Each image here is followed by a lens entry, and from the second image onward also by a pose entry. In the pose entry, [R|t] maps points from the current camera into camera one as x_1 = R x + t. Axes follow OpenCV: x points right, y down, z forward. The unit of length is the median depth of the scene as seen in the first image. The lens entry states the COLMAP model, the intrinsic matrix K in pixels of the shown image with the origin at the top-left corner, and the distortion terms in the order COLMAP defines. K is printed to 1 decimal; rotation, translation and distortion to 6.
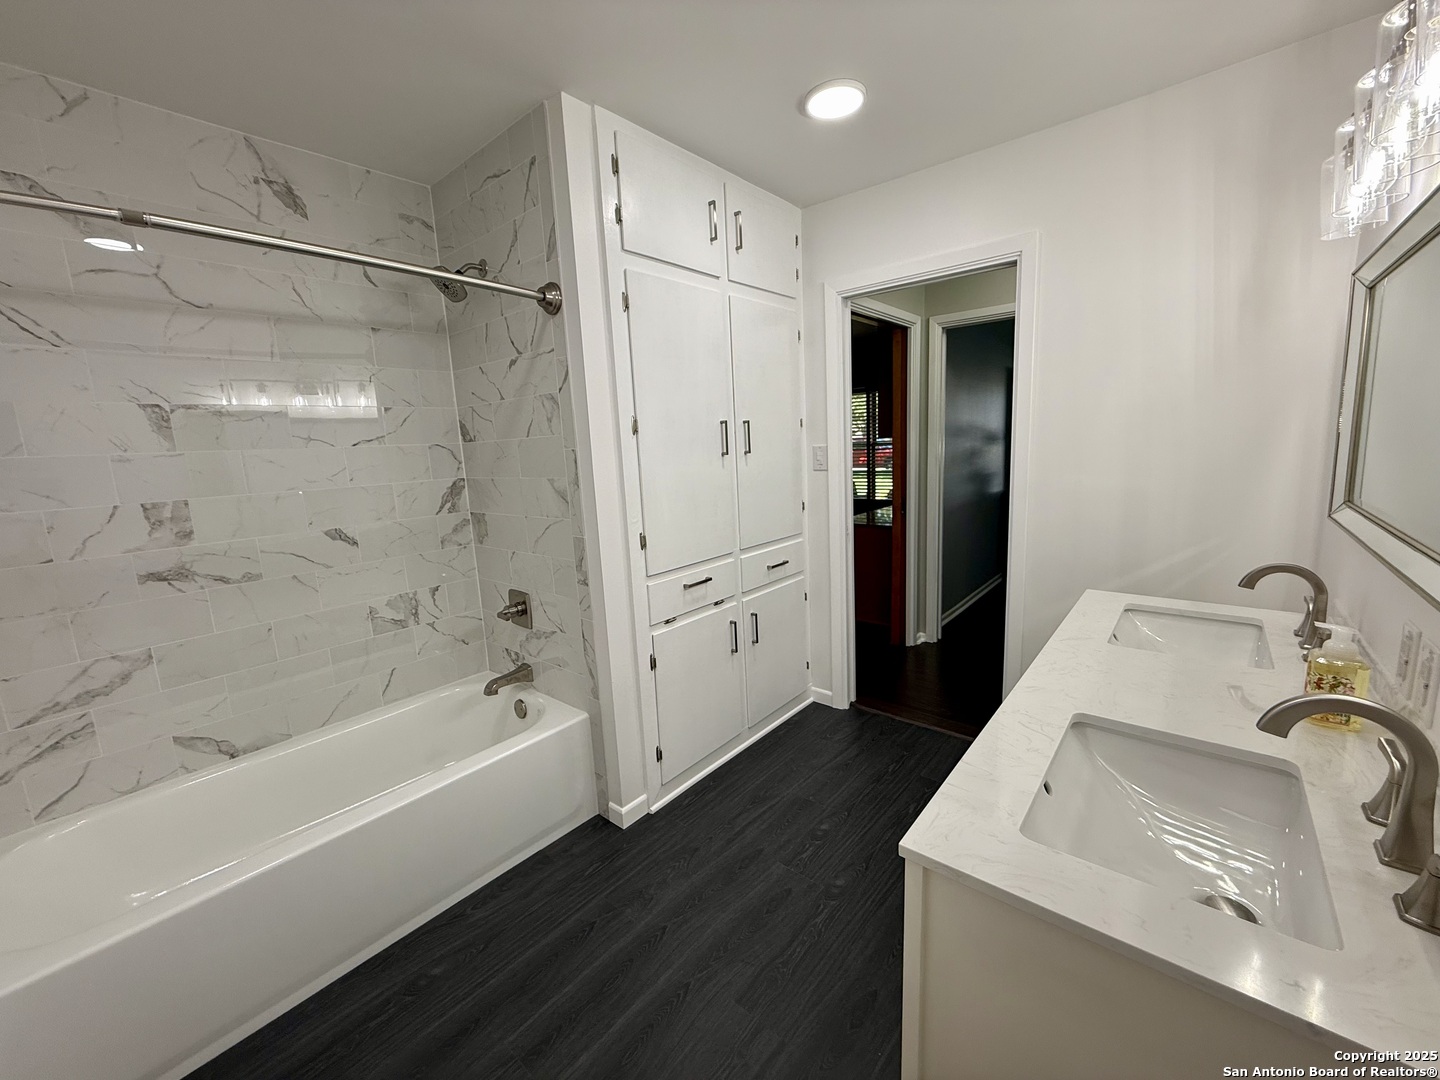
lens RADIAL K [[574.9, 0, 720.9], [0, 574.9, 537.4], [0, 0, 1]] dist [-0.001309, -0.000565]
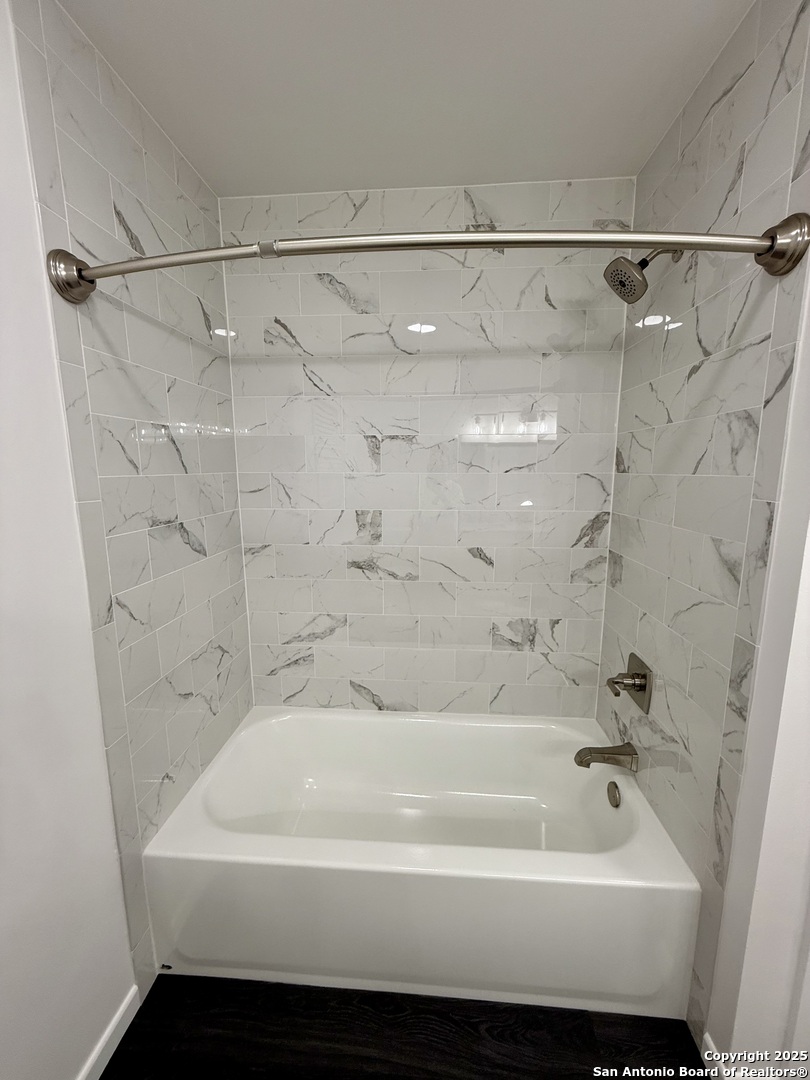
lens RADIAL K [[431.2, 0, 404.6], [0, 431.2, 540.0], [0, 0, 1]] dist [-0.001309, -0.000565]
pose [[0.588669, 0.179421, -0.788211, -0.116853], [-0.158065, 0.981784, 0.105435, -0.099130], [0.792770, 0.062522, 0.606305, 0.416725]]
